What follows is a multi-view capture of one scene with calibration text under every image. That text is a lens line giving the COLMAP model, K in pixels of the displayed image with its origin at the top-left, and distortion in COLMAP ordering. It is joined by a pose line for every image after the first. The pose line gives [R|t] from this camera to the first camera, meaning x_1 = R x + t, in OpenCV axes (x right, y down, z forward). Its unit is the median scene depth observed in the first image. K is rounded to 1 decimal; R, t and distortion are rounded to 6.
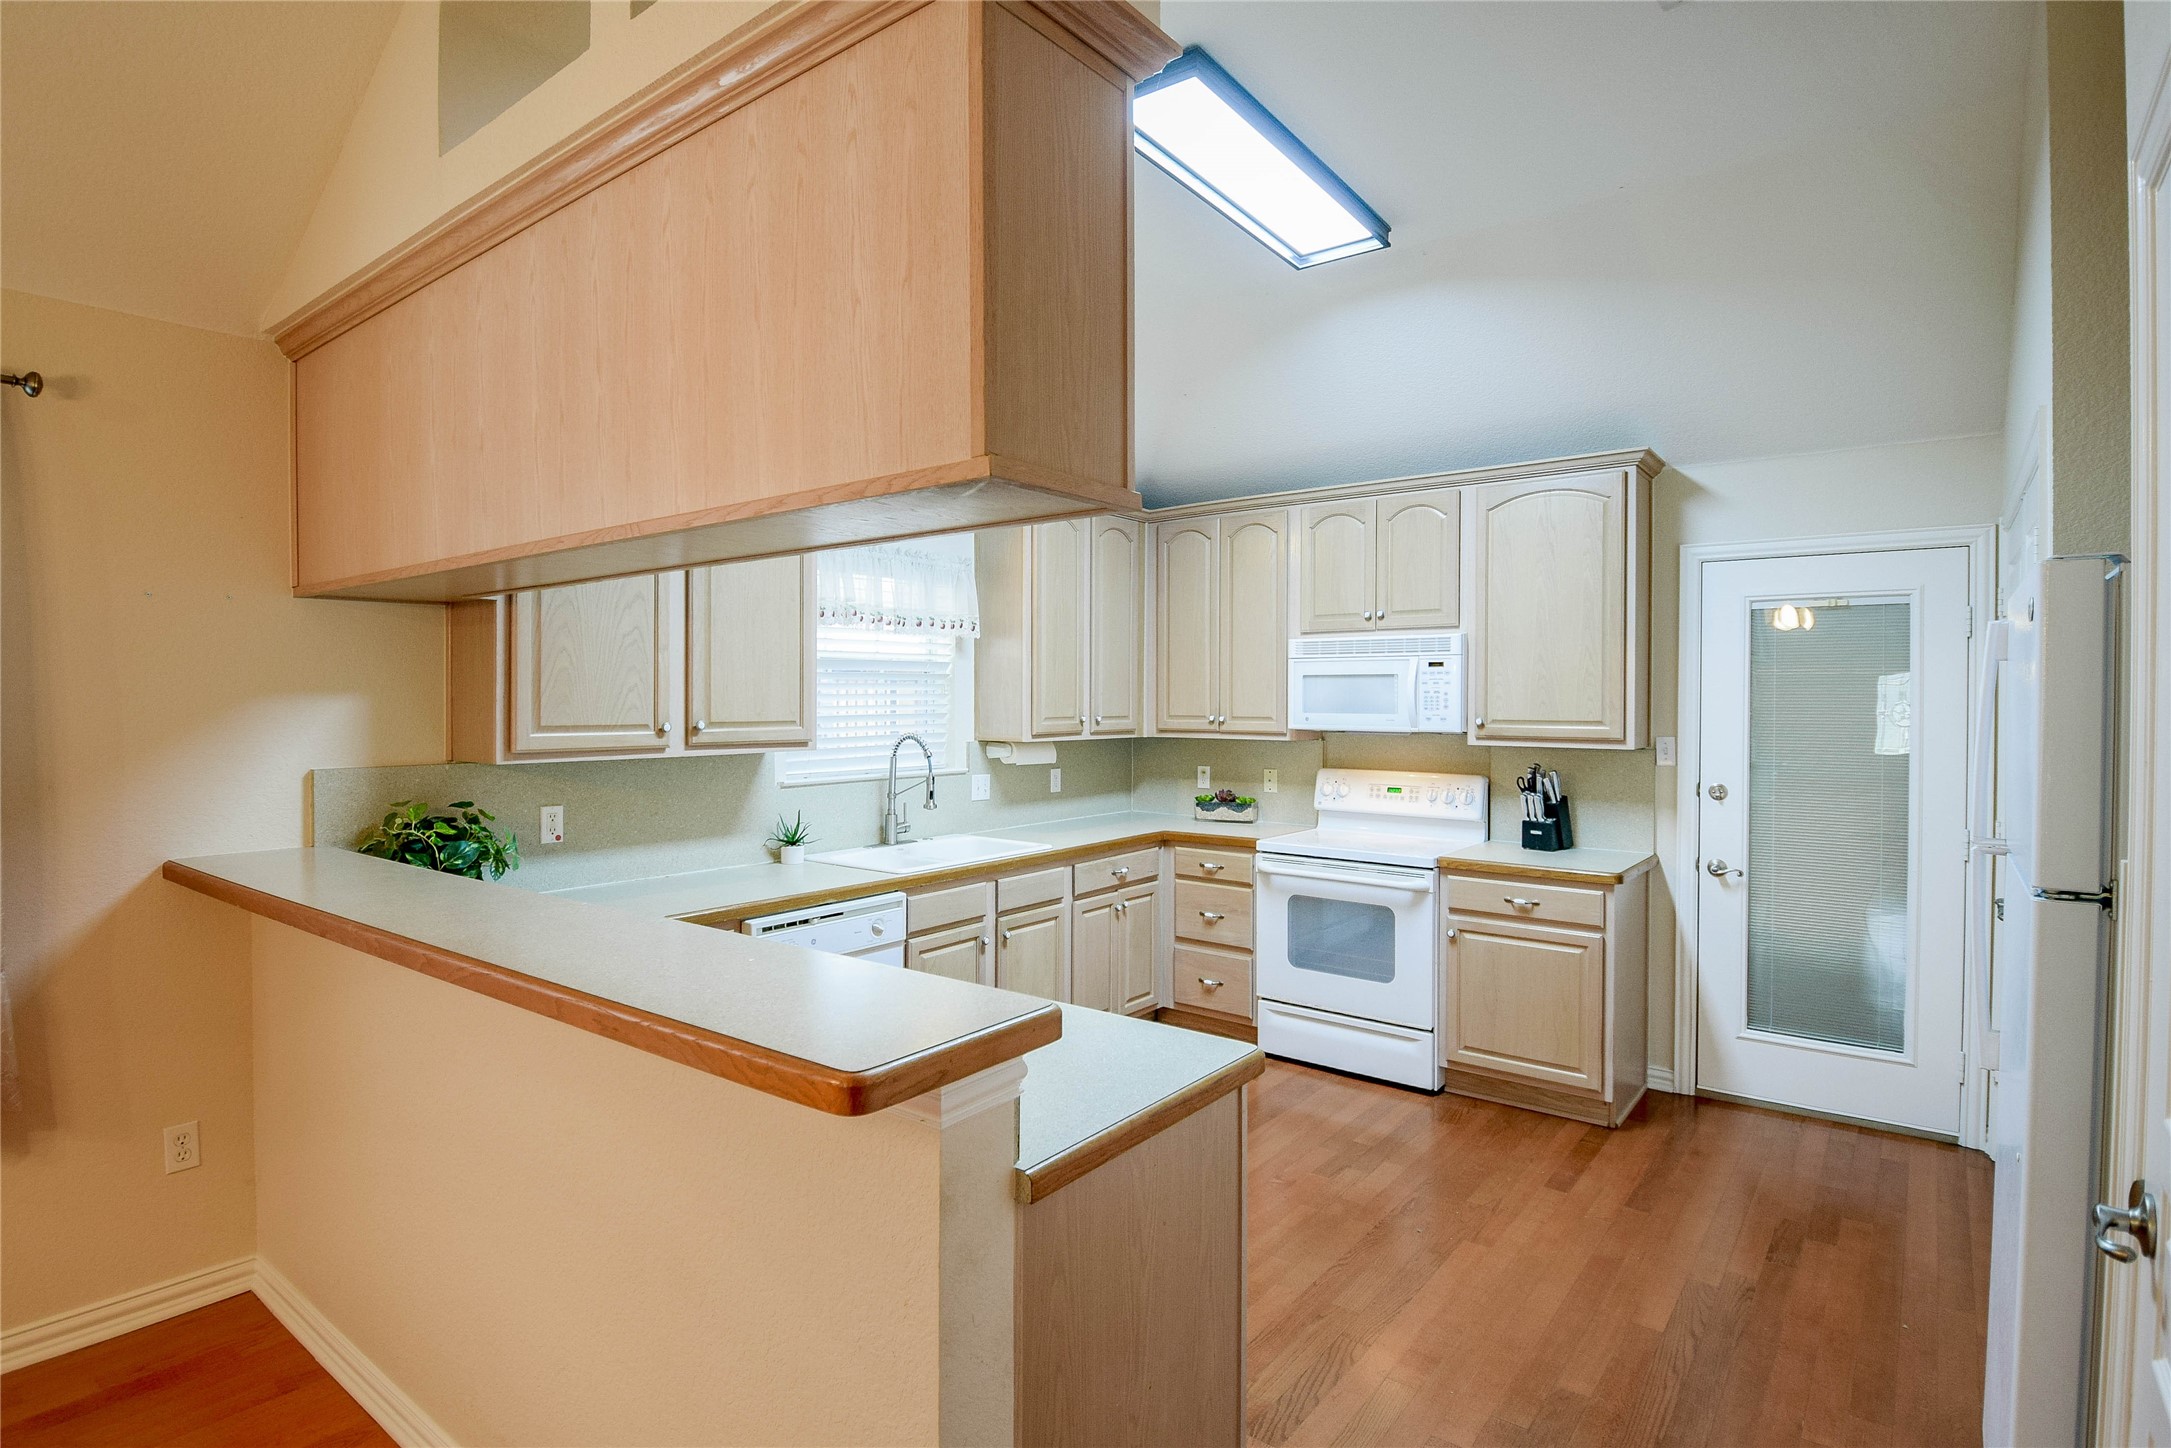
lens RADIAL K [[1089.0, 0, 1079.4], [0, 1089.0, 706.1], [0, 0, 1]] dist [0.012927, -0.023226]
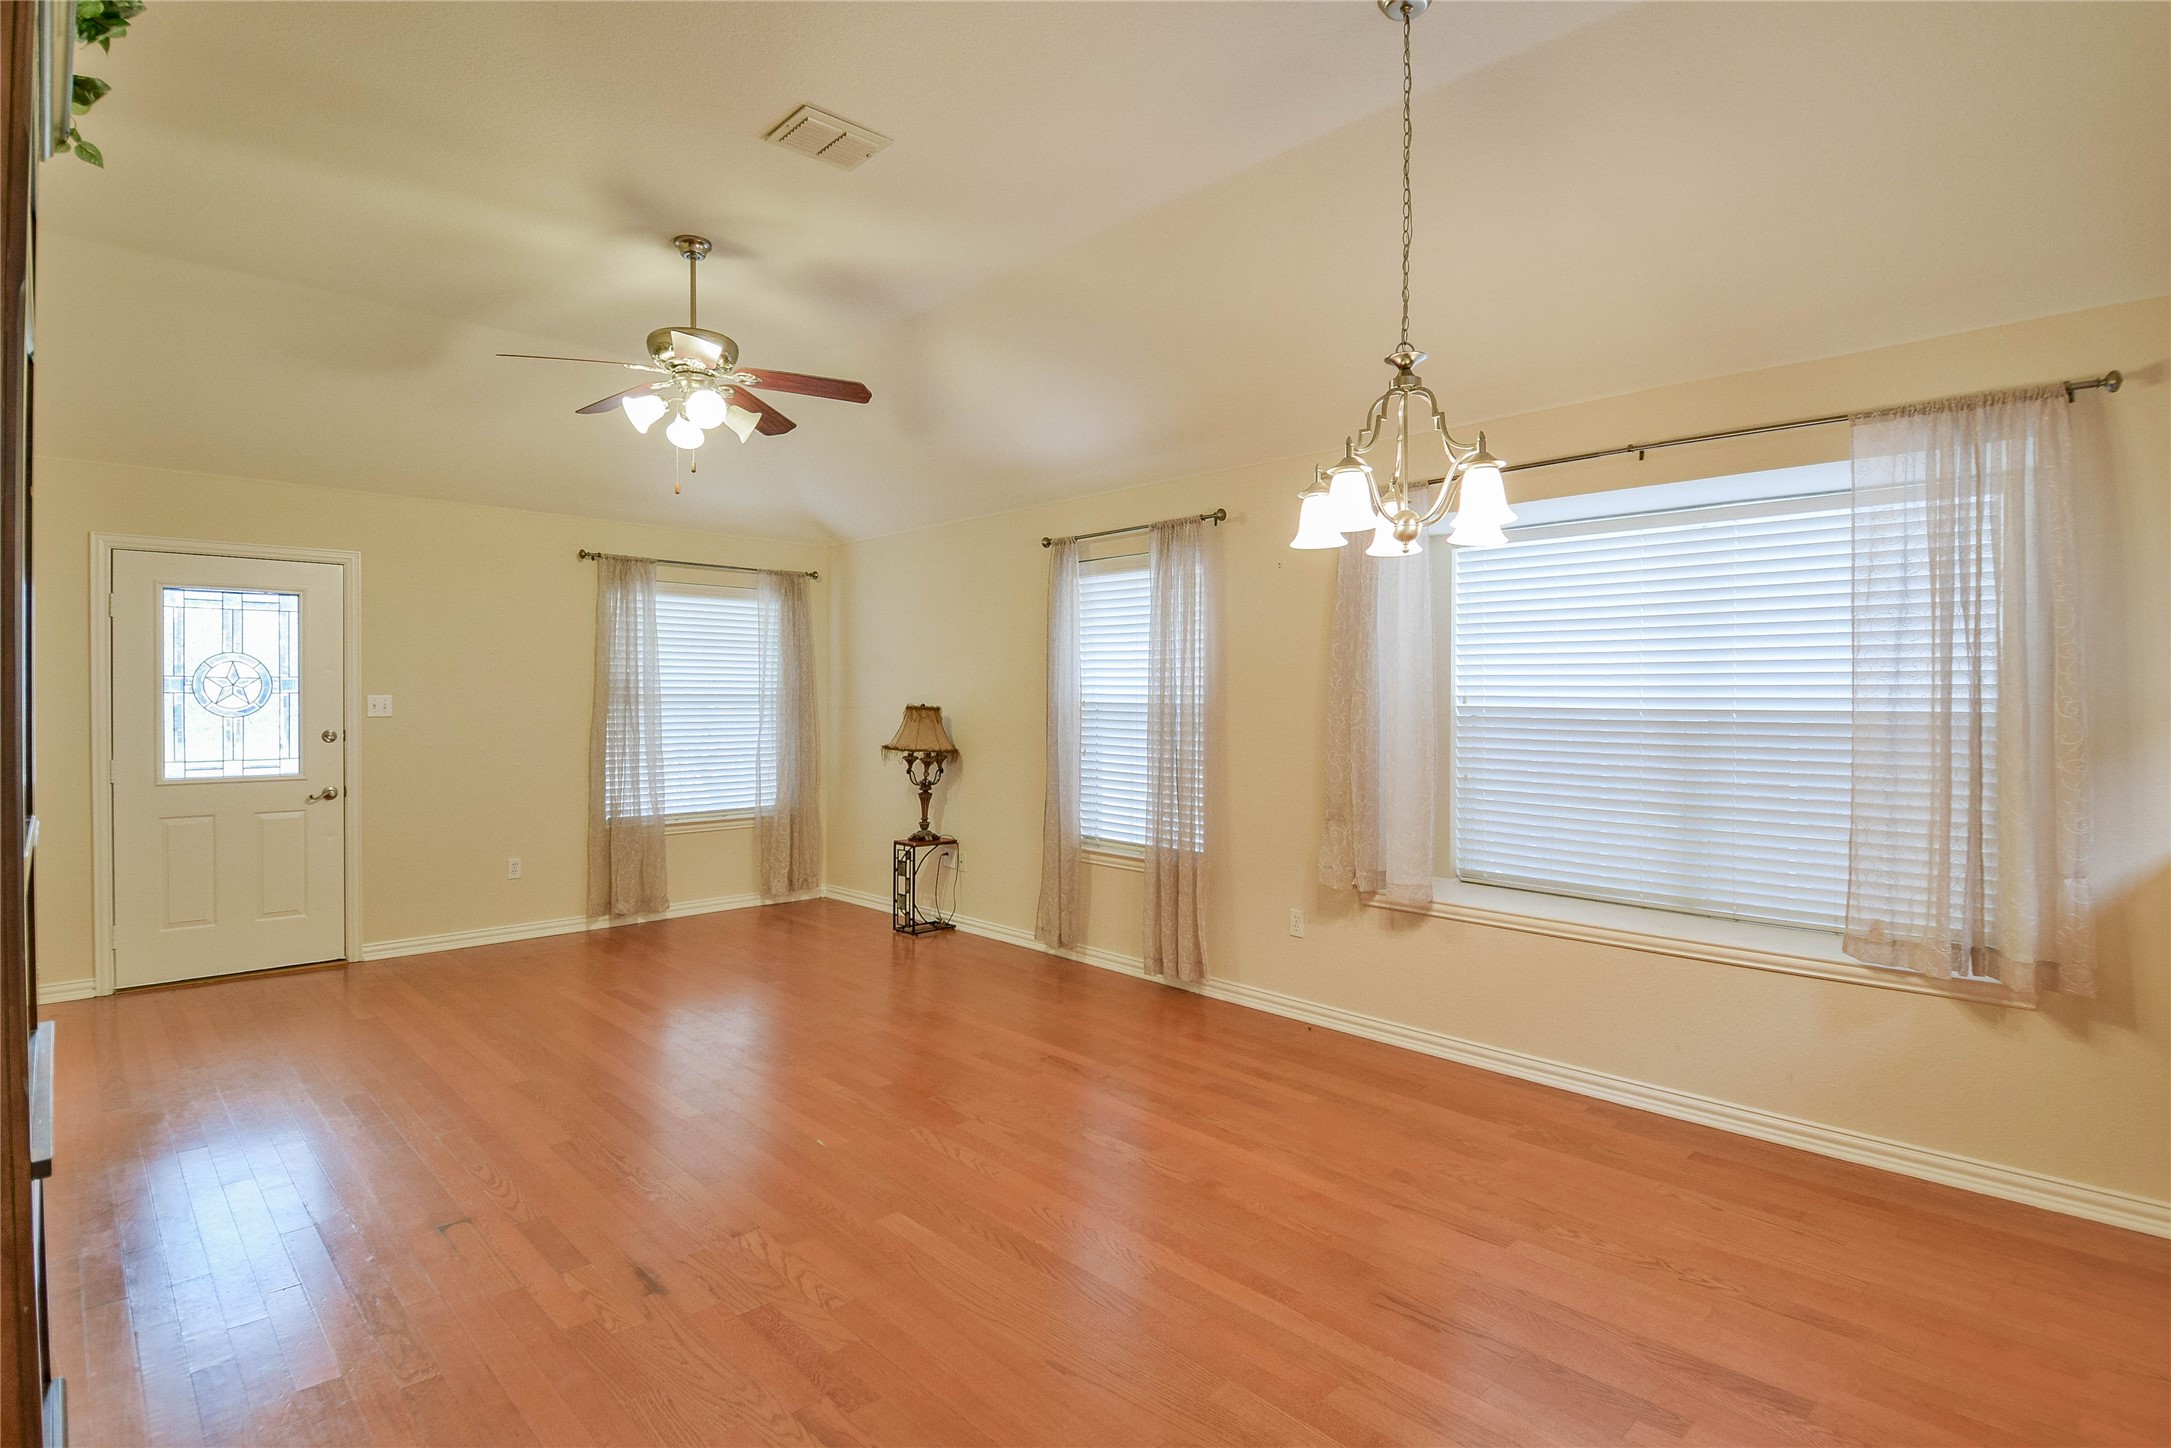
lens RADIAL K [[1089.0, 0, 1082.5], [0, 1089.0, 708.1], [0, 0, 1]] dist [0.012927, -0.023226]
pose [[-0.138551, 0.001899, -0.990353, 0.205558], [-0.010277, 0.999942, 0.003355, 0.038020], [0.990302, 0.010642, -0.138524, 0.031159]]
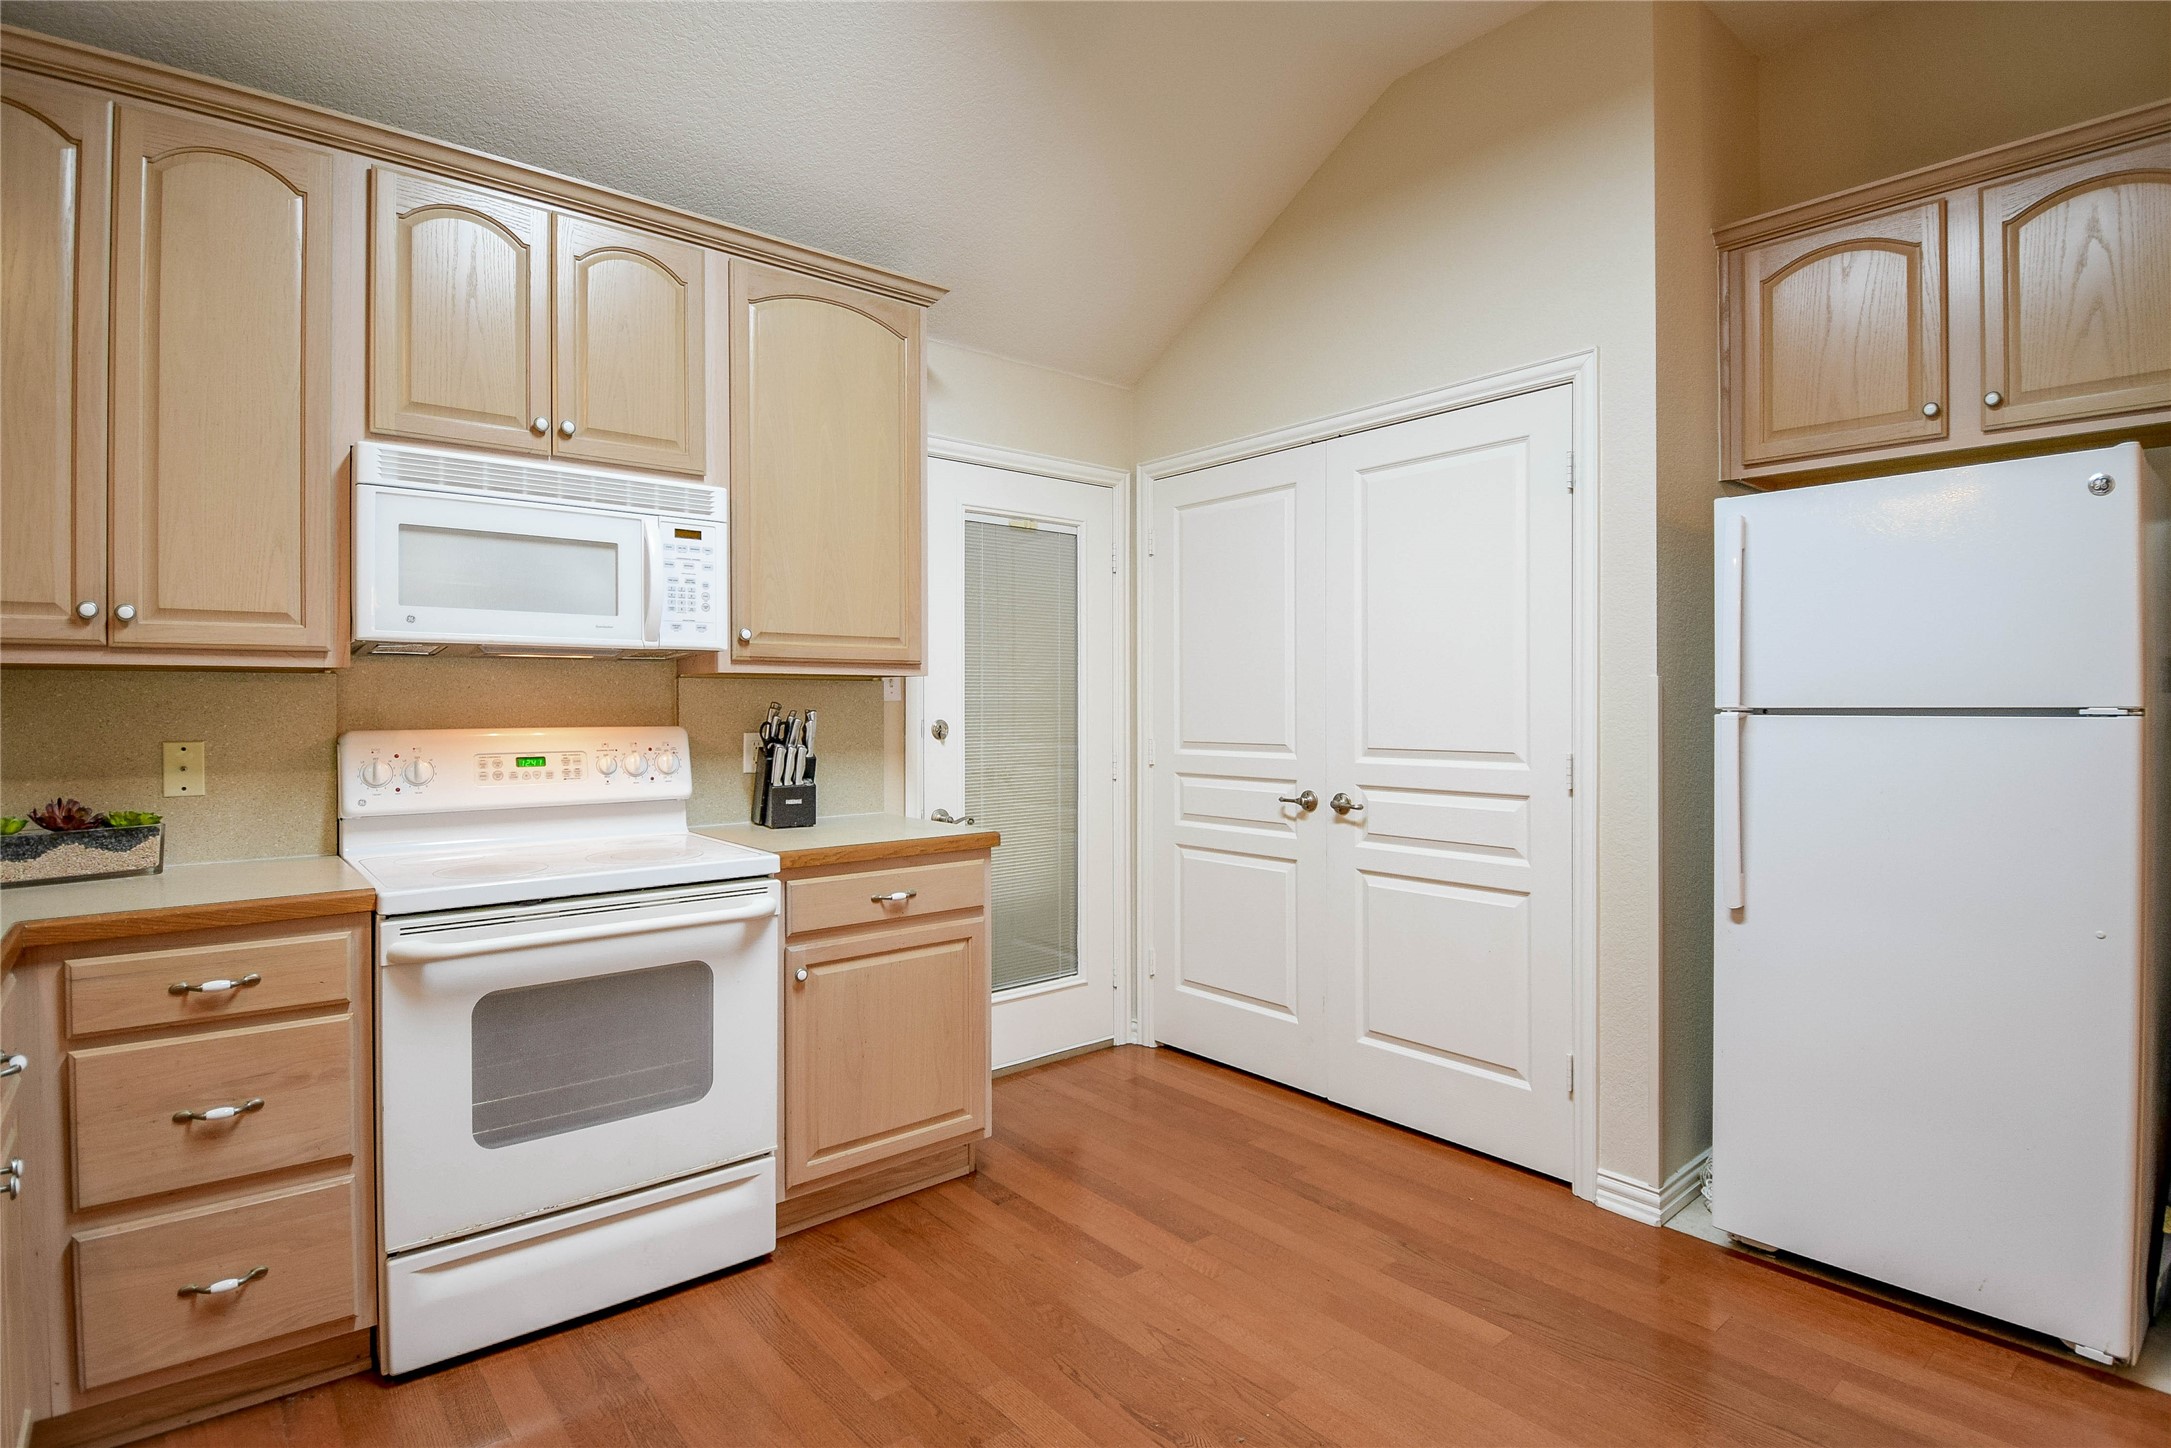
lens RADIAL K [[1089.0, 0, 1072.4], [0, 1089.0, 712.2], [0, 0, 1]] dist [0.012927, -0.023226]
pose [[0.213548, -0.013273, 0.976842, -0.205757], [0.008645, 0.999894, 0.011697, 0.053356], [-0.976894, 0.005947, 0.213640, 0.682253]]
